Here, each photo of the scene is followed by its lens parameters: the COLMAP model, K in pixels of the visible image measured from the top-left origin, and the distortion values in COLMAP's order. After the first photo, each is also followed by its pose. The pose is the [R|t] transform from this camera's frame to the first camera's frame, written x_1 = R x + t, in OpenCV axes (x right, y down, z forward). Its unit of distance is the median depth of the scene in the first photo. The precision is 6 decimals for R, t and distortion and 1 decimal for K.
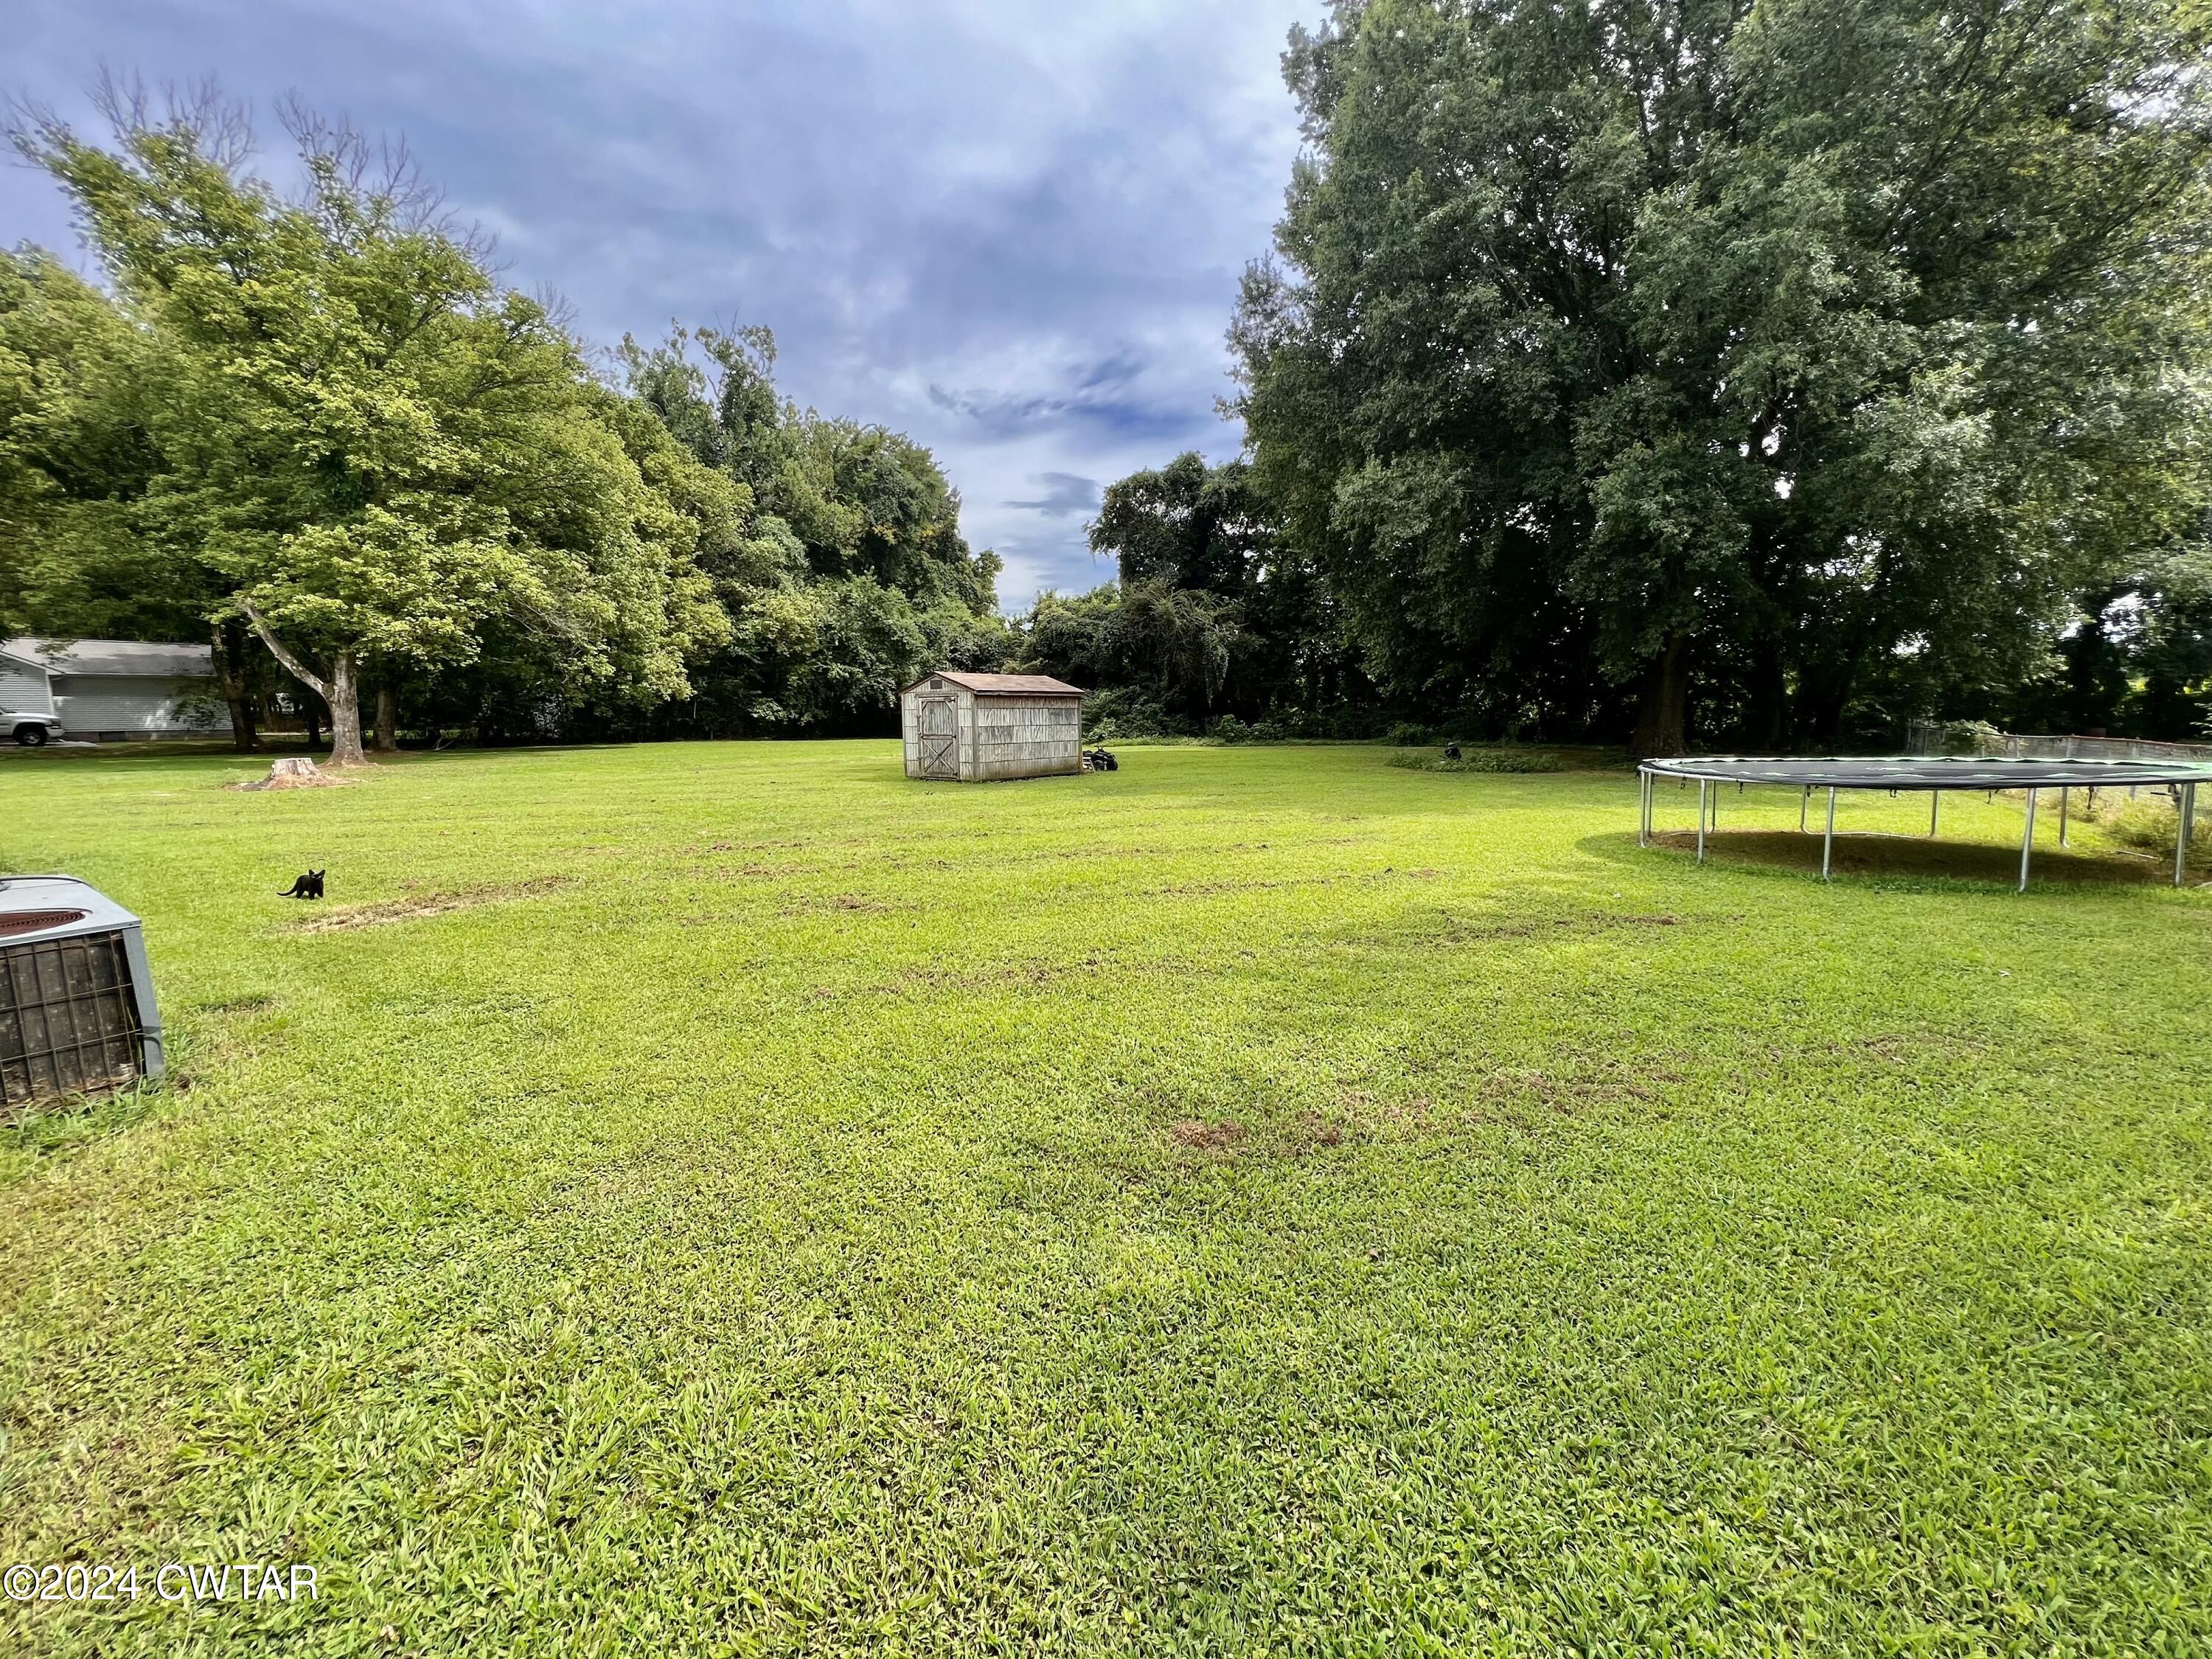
lens RADIAL K [[902.6, 0, 1103.0], [0, 902.6, 843.0], [0, 0, 1]] dist [0.007482, -0.000937]
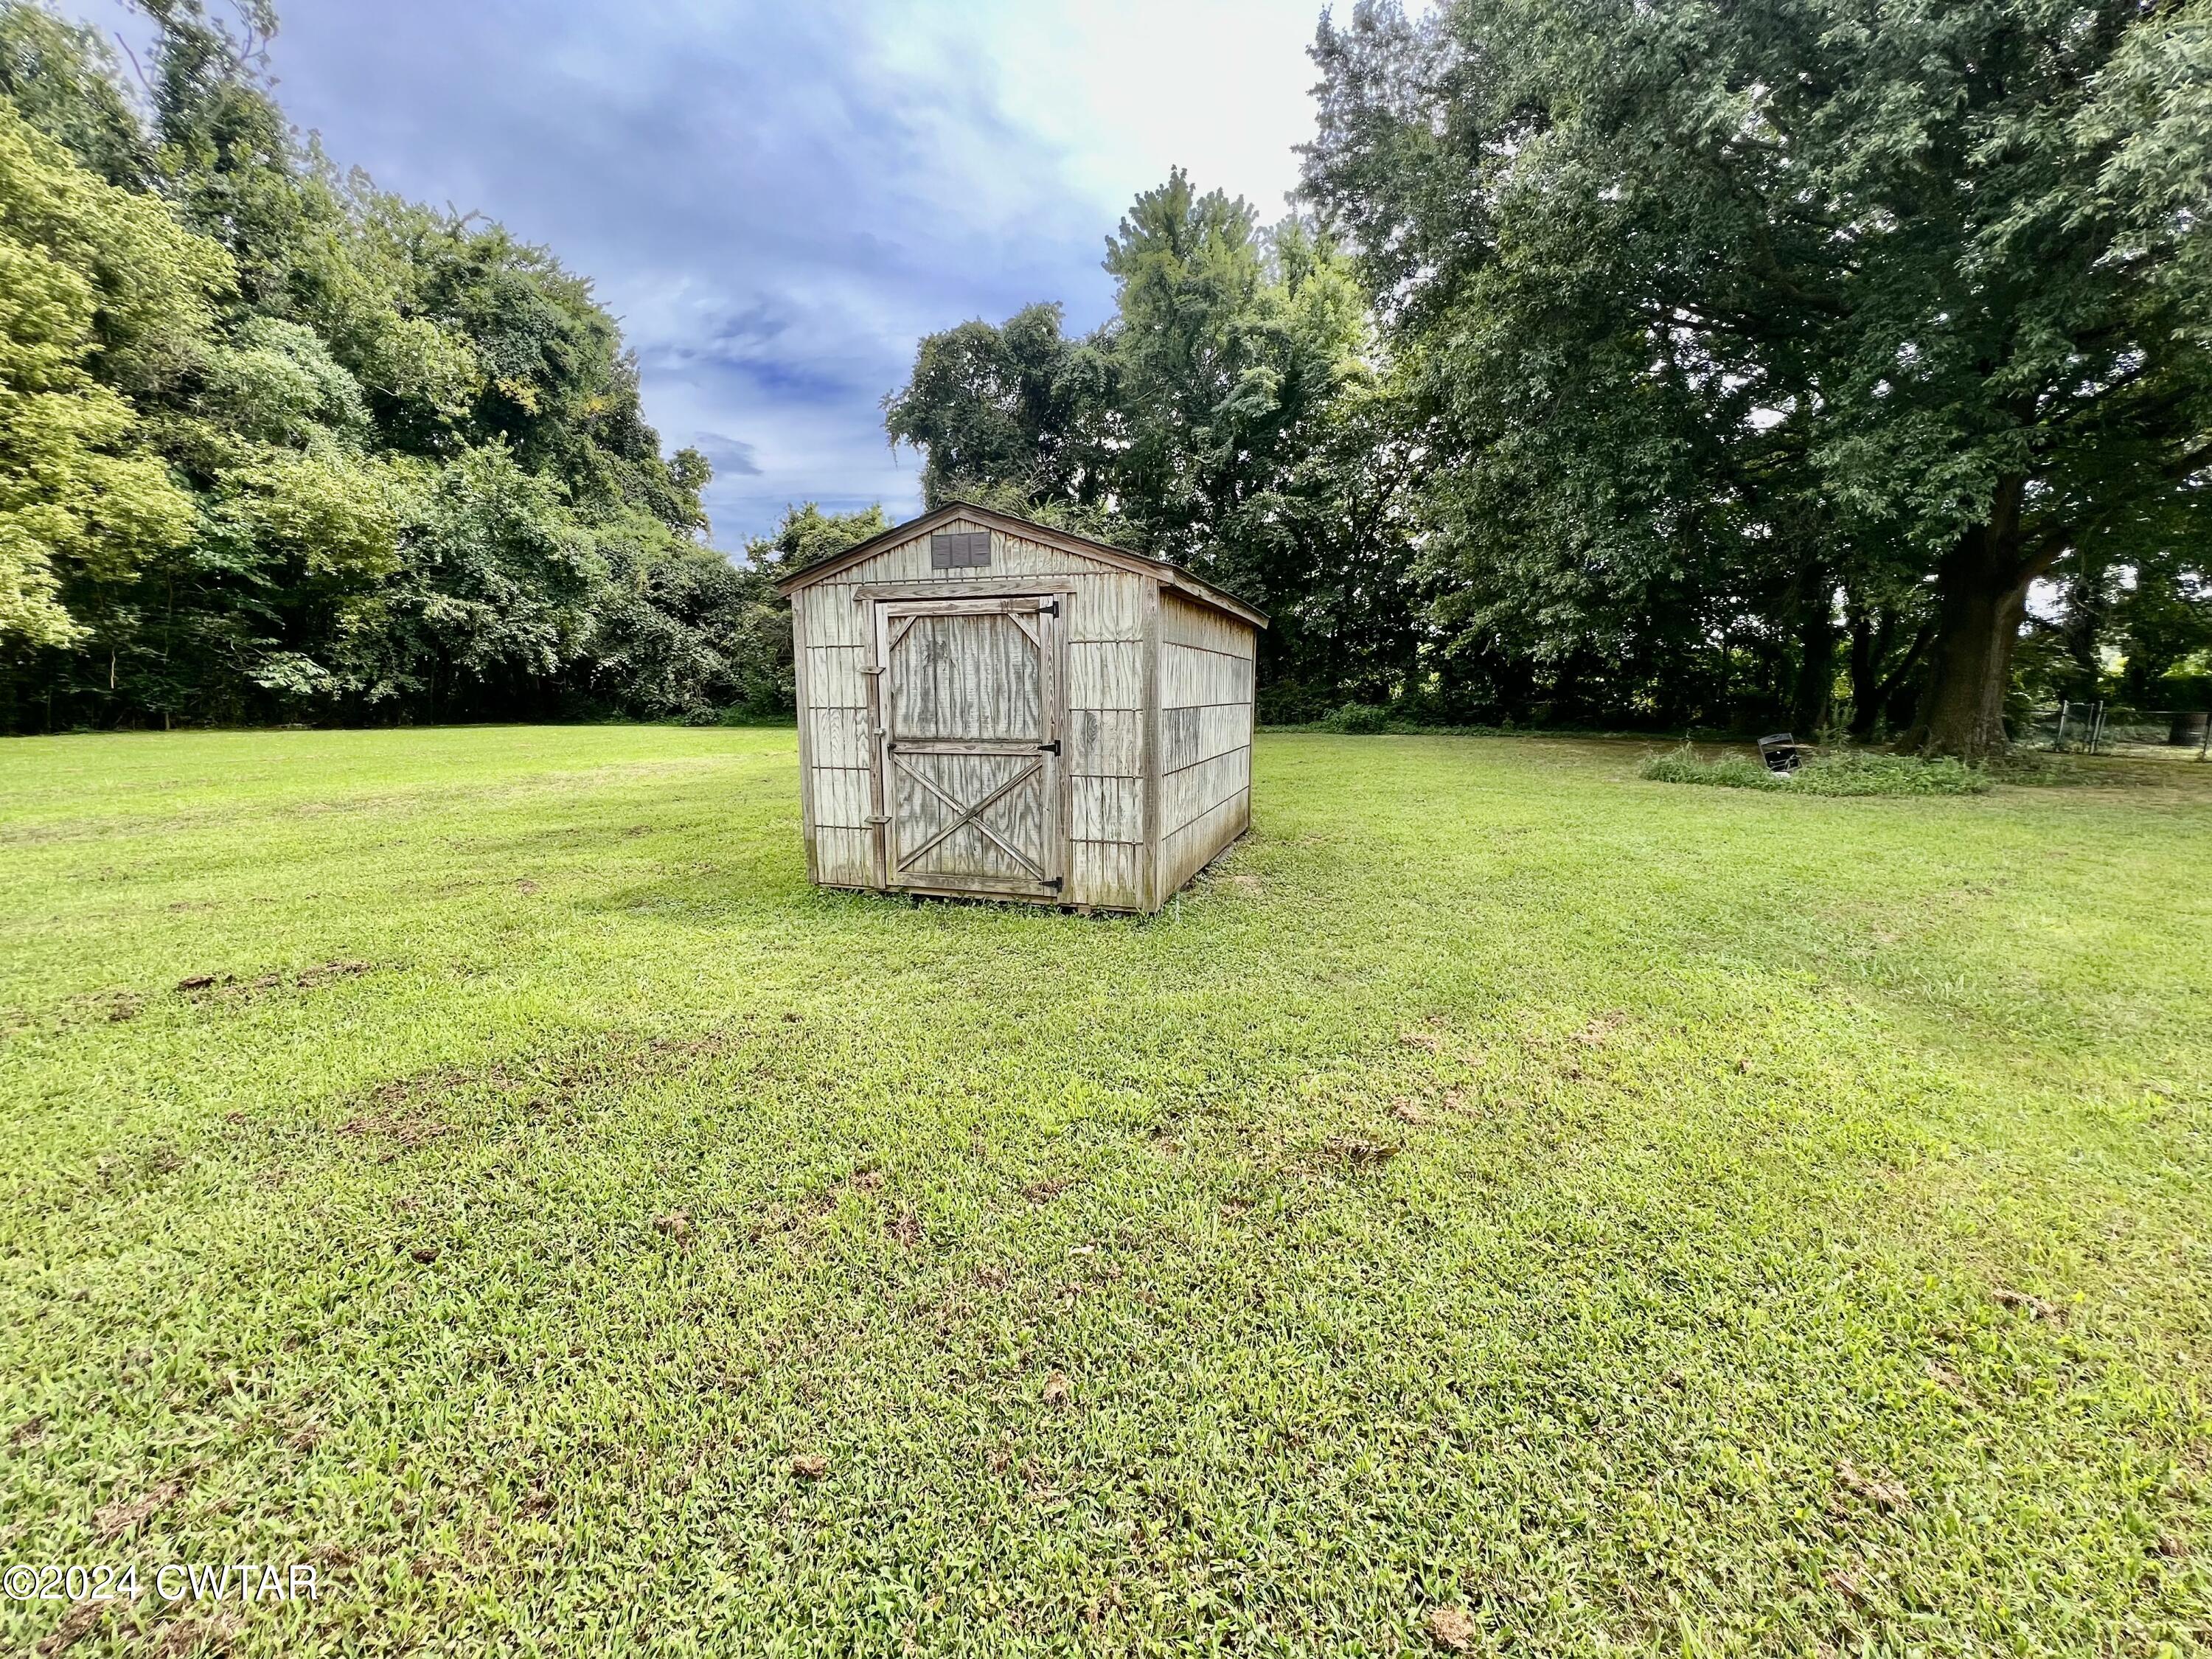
lens RADIAL K [[902.6, 0, 1097.2], [0, 902.6, 828.4], [0, 0, 1]] dist [0.007482, -0.000937]
pose [[0.939965, -0.044215, 0.338393, -0.104134], [0.041884, 0.999022, 0.014192, -0.041459], [-0.338690, 0.000834, 0.940898, 0.317621]]
